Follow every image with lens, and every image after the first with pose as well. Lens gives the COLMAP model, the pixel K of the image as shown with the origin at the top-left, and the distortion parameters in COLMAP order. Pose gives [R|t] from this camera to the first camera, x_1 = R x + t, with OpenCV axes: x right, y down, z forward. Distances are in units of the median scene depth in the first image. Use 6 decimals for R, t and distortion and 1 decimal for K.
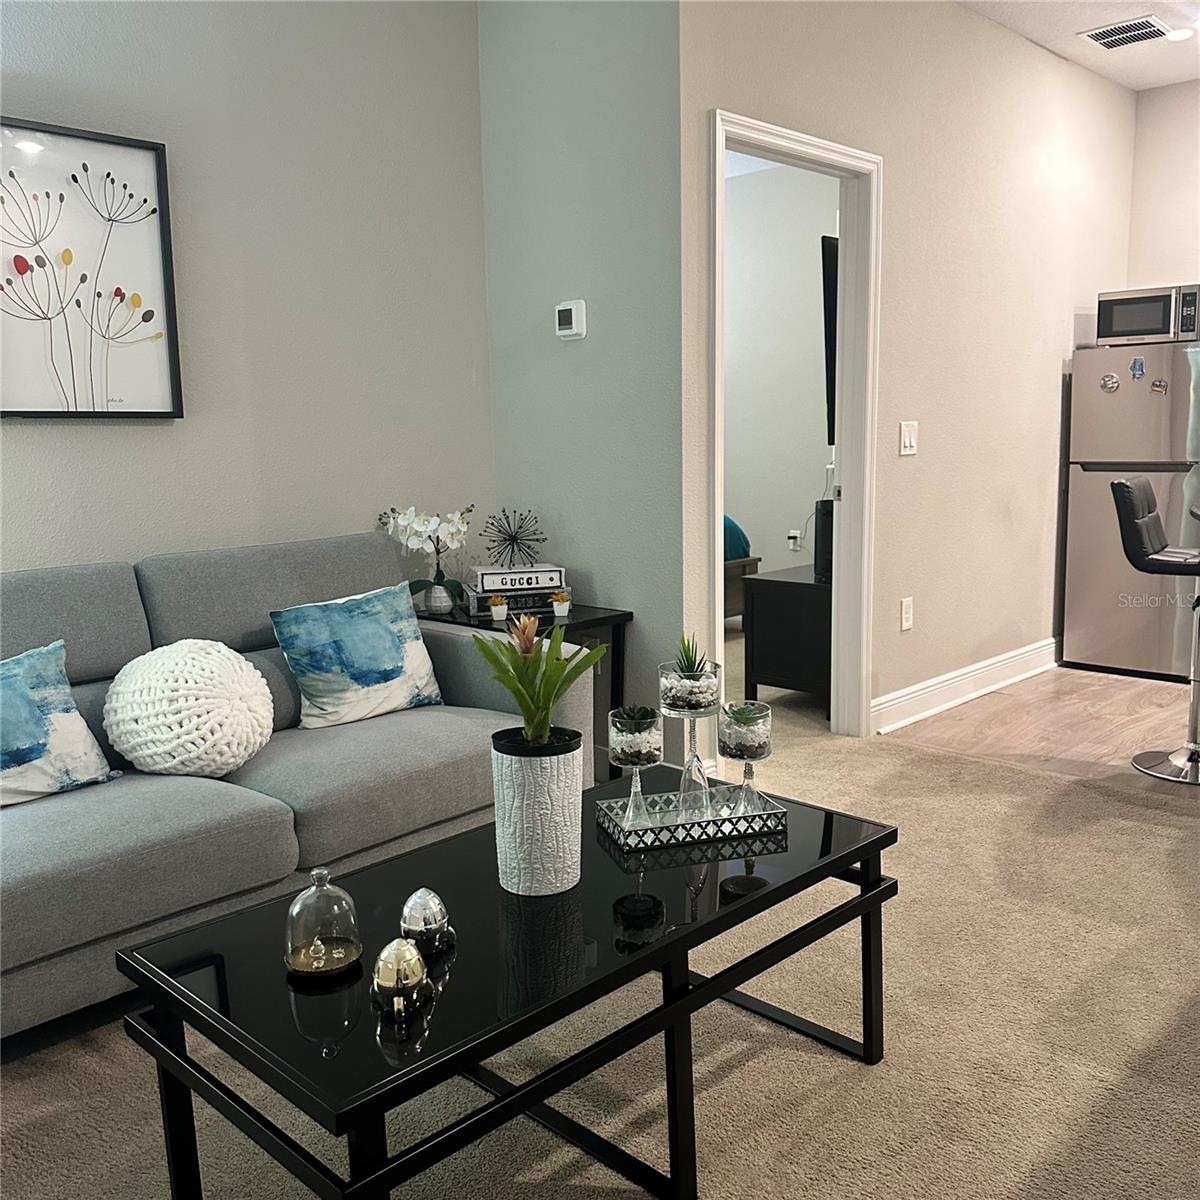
lens RADIAL K [[1119.7, 0, 601.9], [0, 1119.7, 585.4], [0, 0, 1]] dist [0.166115, -0.312084]
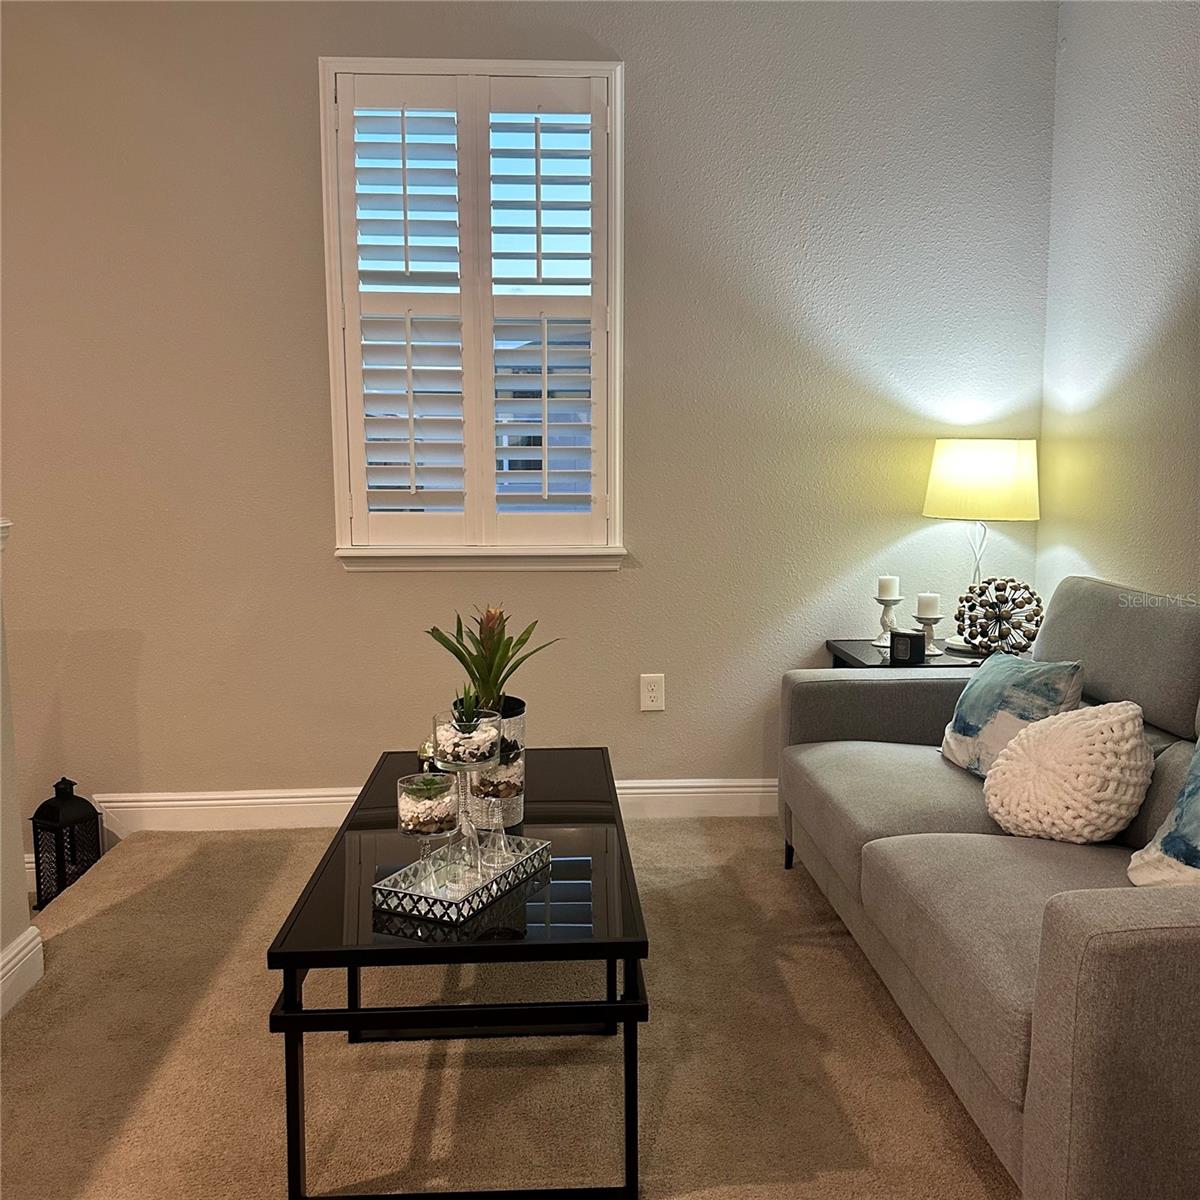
lens RADIAL K [[1106.9, 0, 600.0], [0, 1106.9, 600.0], [0, 0, 1]] dist [0.153439, -0.289688]
pose [[-0.679931, 0.104033, -0.725859, 0.570754], [-0.088670, 0.970956, 0.222221, -0.201714], [0.727895, 0.215457, -0.650958, 1.425958]]
